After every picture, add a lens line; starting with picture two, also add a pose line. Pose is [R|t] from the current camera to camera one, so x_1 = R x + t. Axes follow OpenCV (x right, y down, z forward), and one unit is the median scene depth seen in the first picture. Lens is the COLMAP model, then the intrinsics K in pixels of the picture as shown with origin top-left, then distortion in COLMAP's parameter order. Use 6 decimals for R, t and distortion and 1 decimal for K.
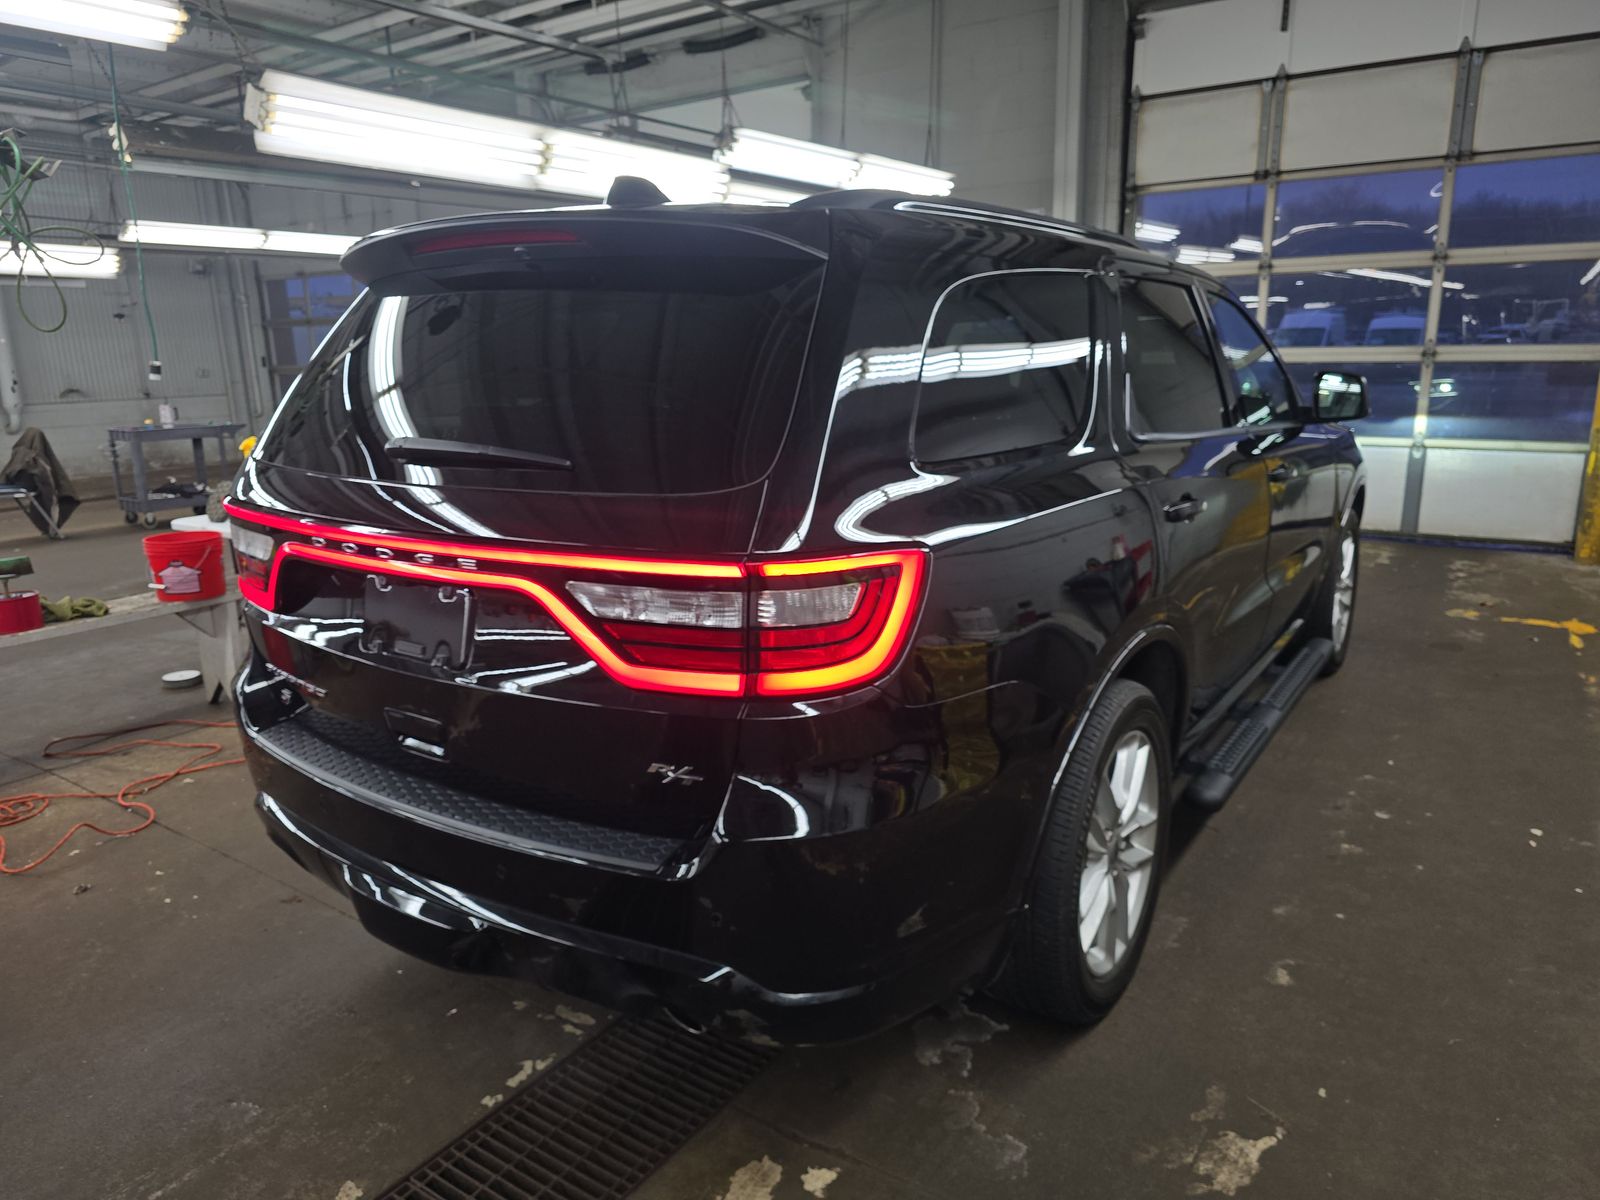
lens RADIAL K [[1069.9, 0, 803.9], [0, 1069.9, 604.1], [0, 0, 1]] dist [0.038060, -0.041419]
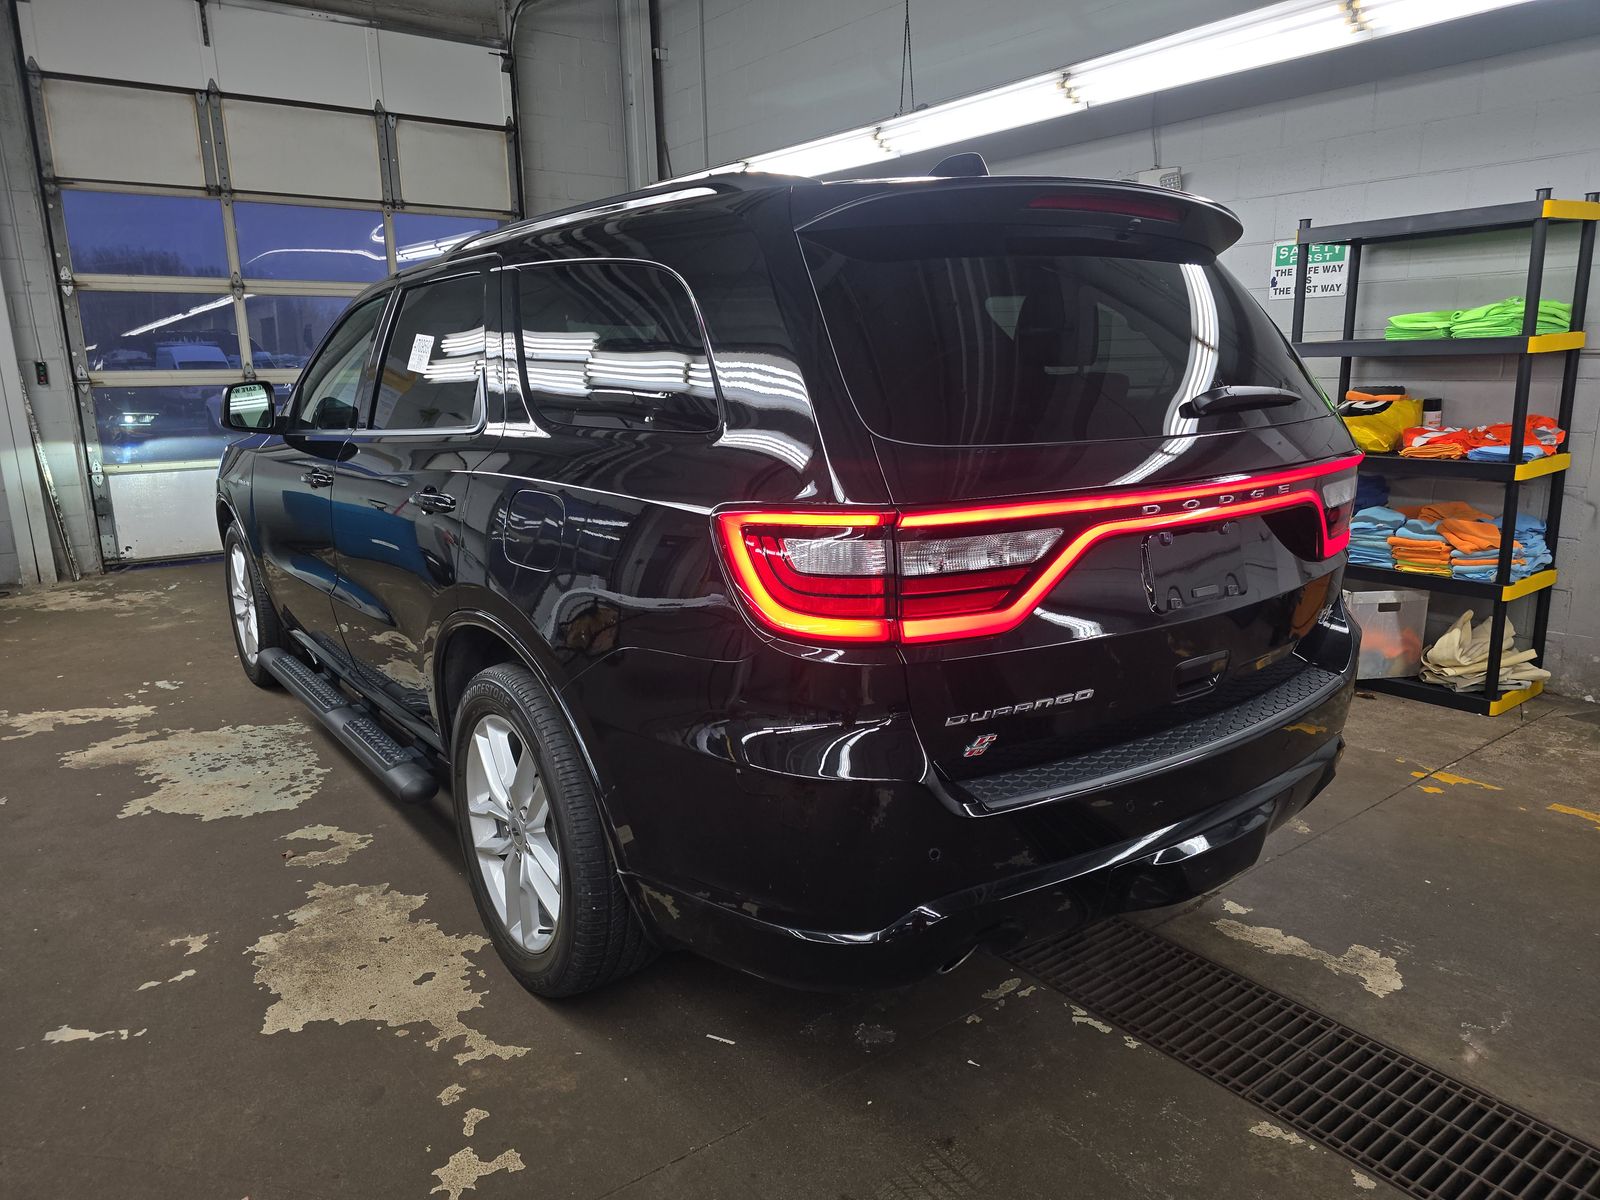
lens RADIAL K [[1069.9, 0, 799.8], [0, 1069.9, 596.8], [0, 0, 1]] dist [0.038060, -0.041419]
pose [[0.303996, -0.187265, 0.934087, -0.396115], [0.242061, 0.963495, 0.114383, -0.037227], [-0.921408, 0.191334, 0.338228, 0.282988]]
